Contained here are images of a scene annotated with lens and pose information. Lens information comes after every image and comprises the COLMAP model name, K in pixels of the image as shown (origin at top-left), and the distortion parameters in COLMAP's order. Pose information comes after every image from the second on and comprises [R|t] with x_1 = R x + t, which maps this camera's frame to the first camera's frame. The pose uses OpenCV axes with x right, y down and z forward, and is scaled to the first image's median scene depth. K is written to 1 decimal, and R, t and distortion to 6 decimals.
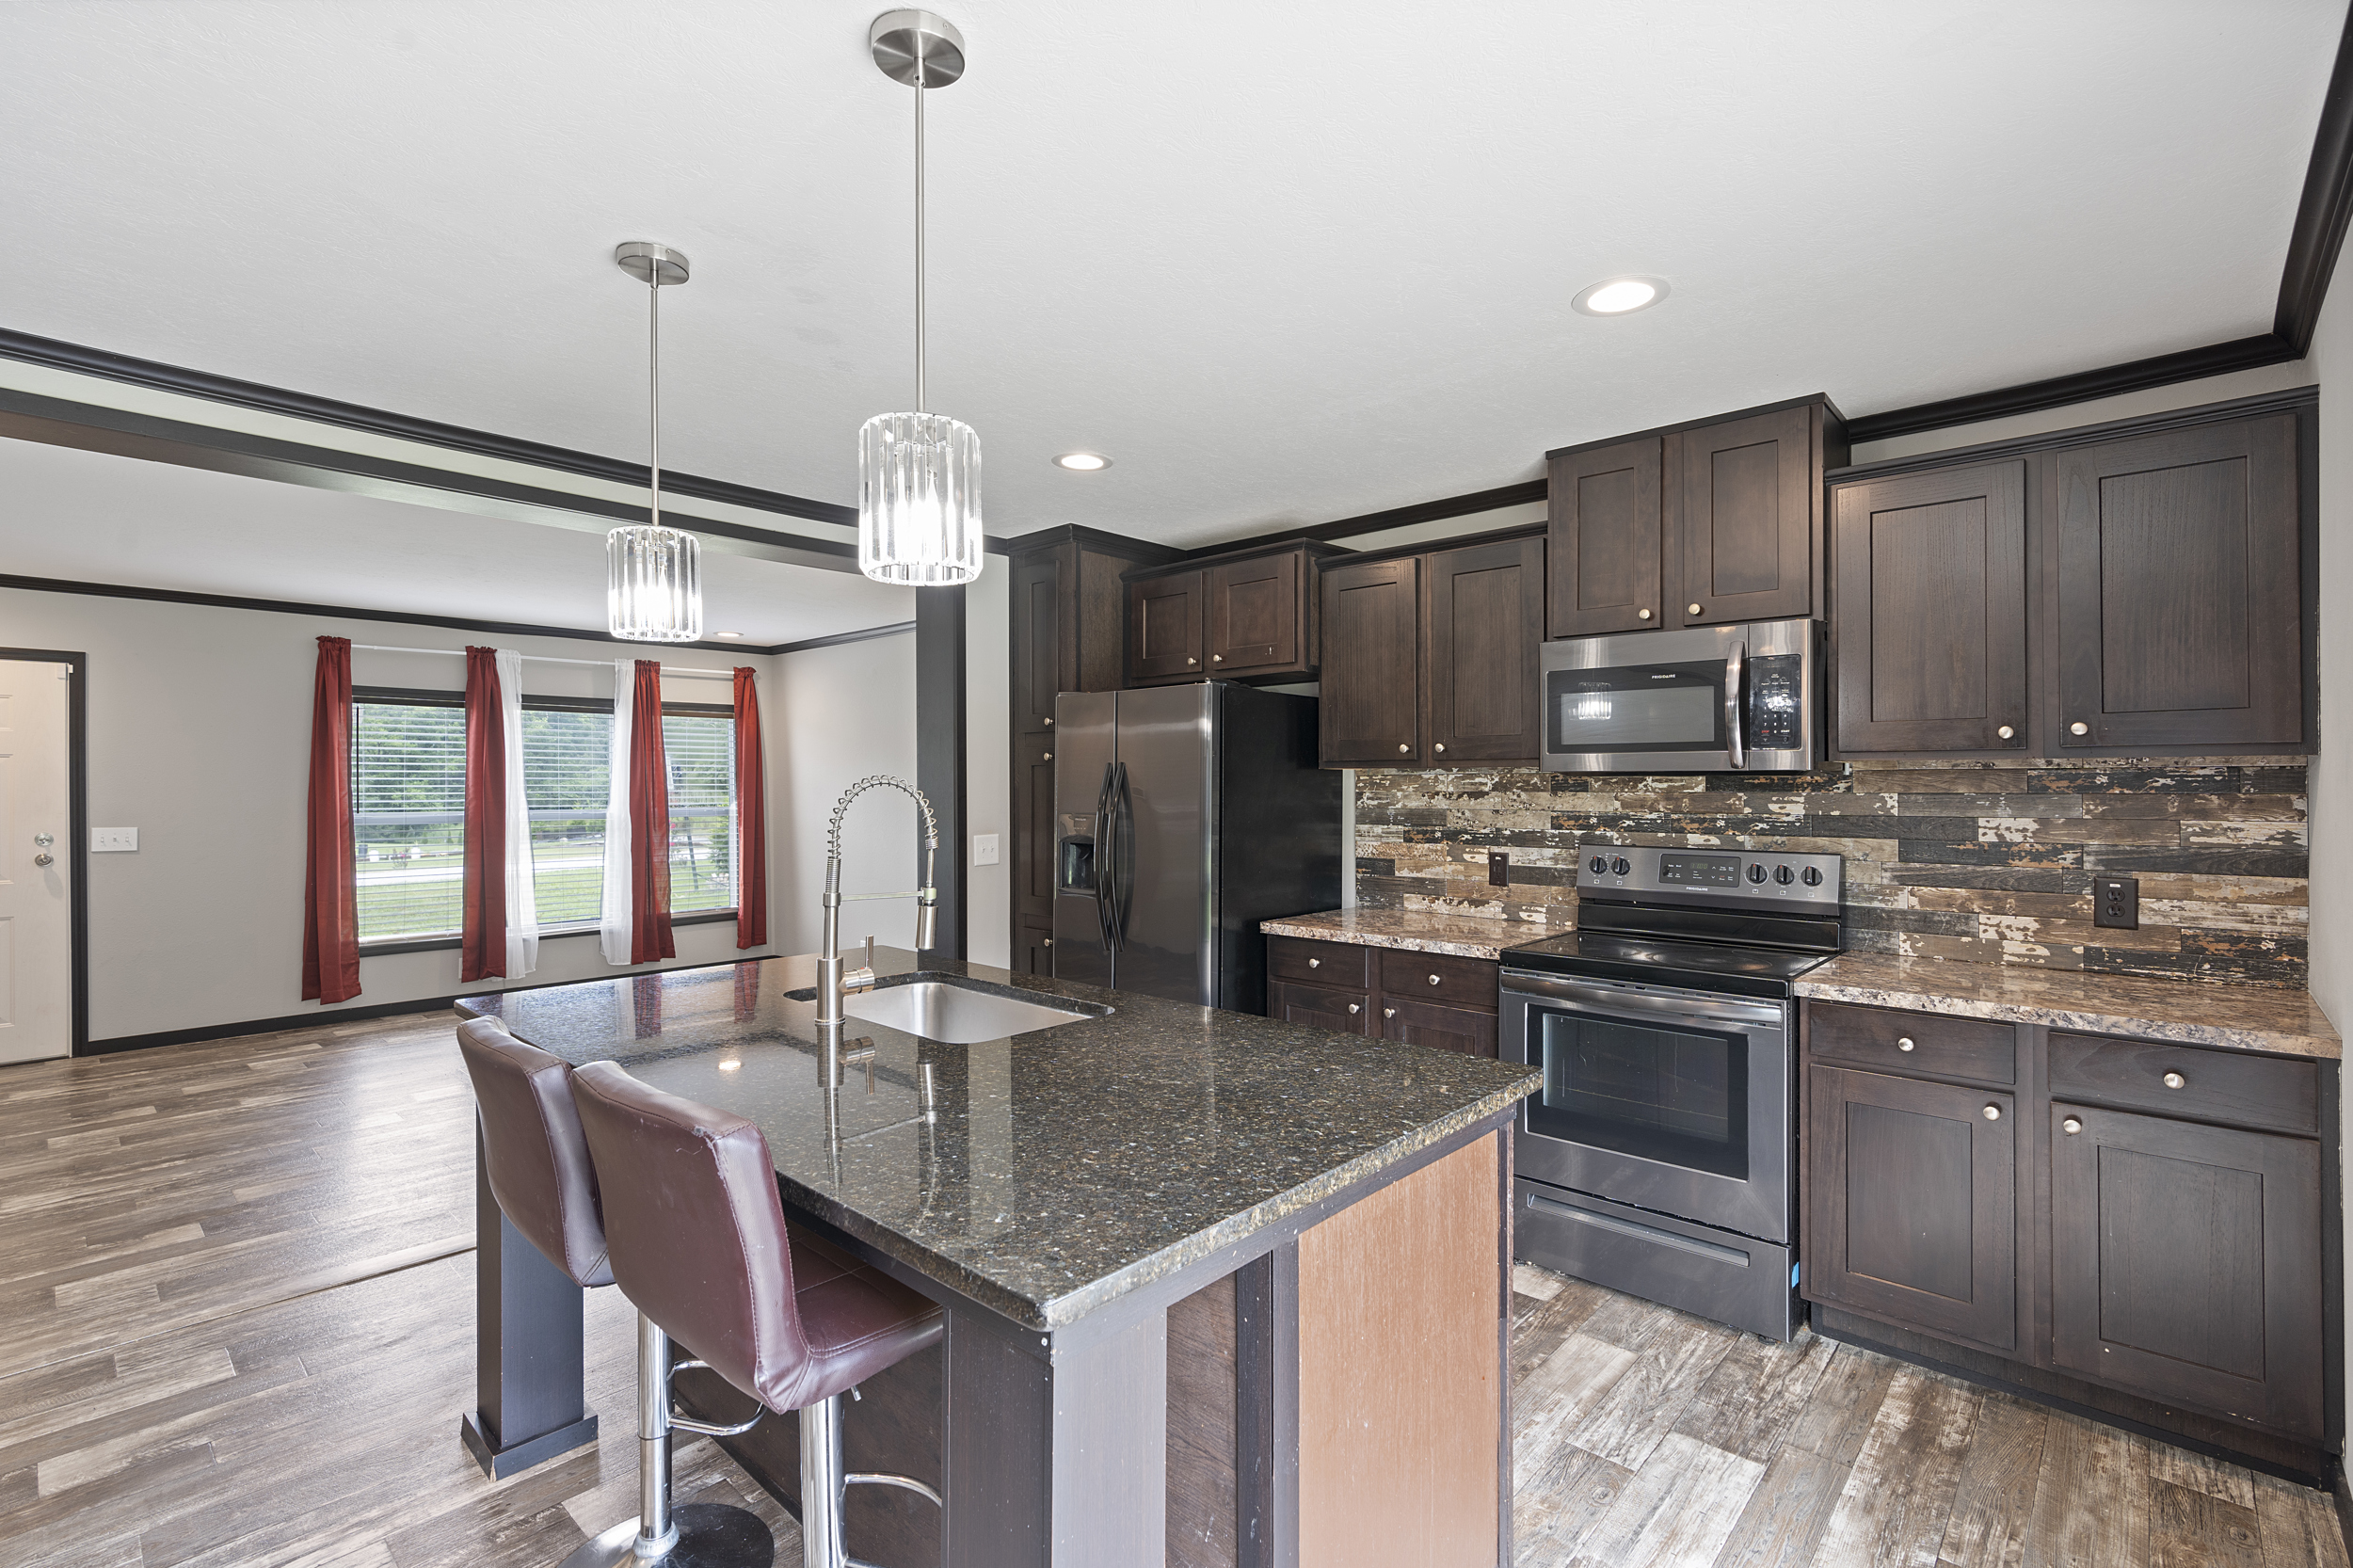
lens RADIAL K [[1065.8, 0, 1177.7], [0, 1065.8, 736.4], [0, 0, 1]] dist [-0.007628, 0.003318]
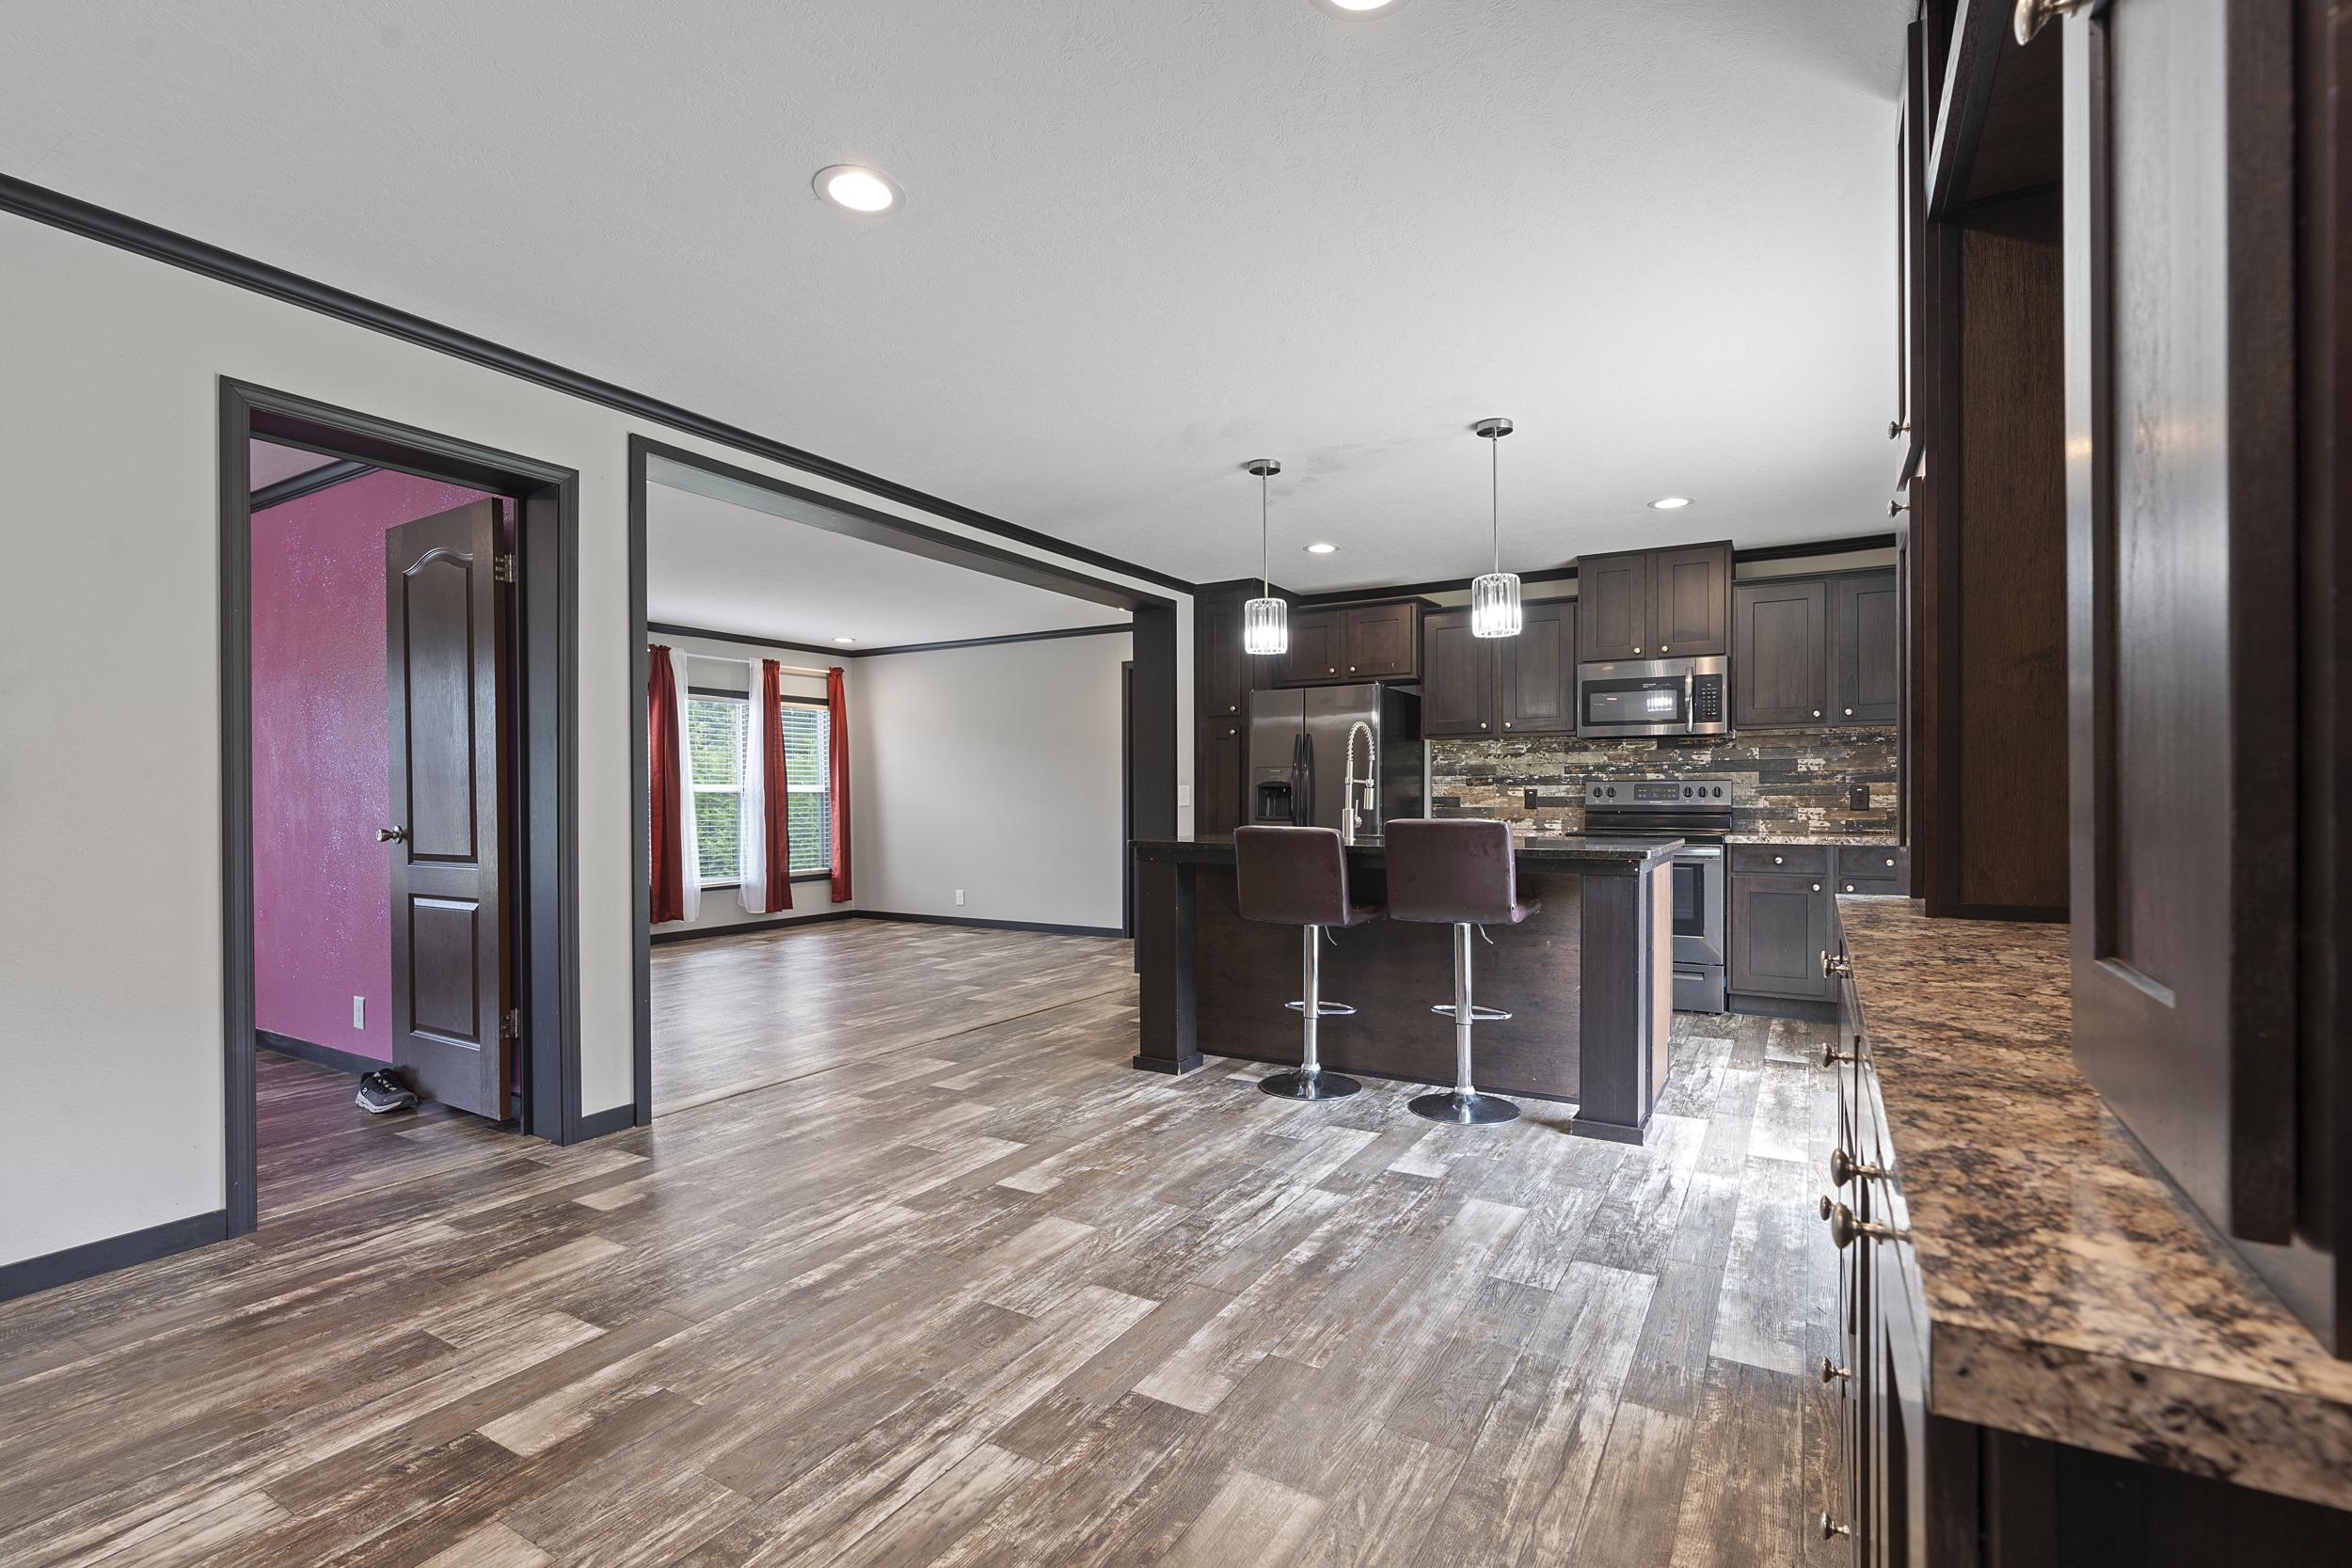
lens RADIAL K [[1065.2, 0, 1183.0], [0, 1065.2, 755.2], [0, 0, 1]] dist [-0.007628, 0.003318]
pose [[0.977533, 0.006343, 0.210686, -0.692241], [-0.007541, 0.999960, 0.004885, 0.060990], [-0.210647, -0.006364, 0.977542, -0.612698]]
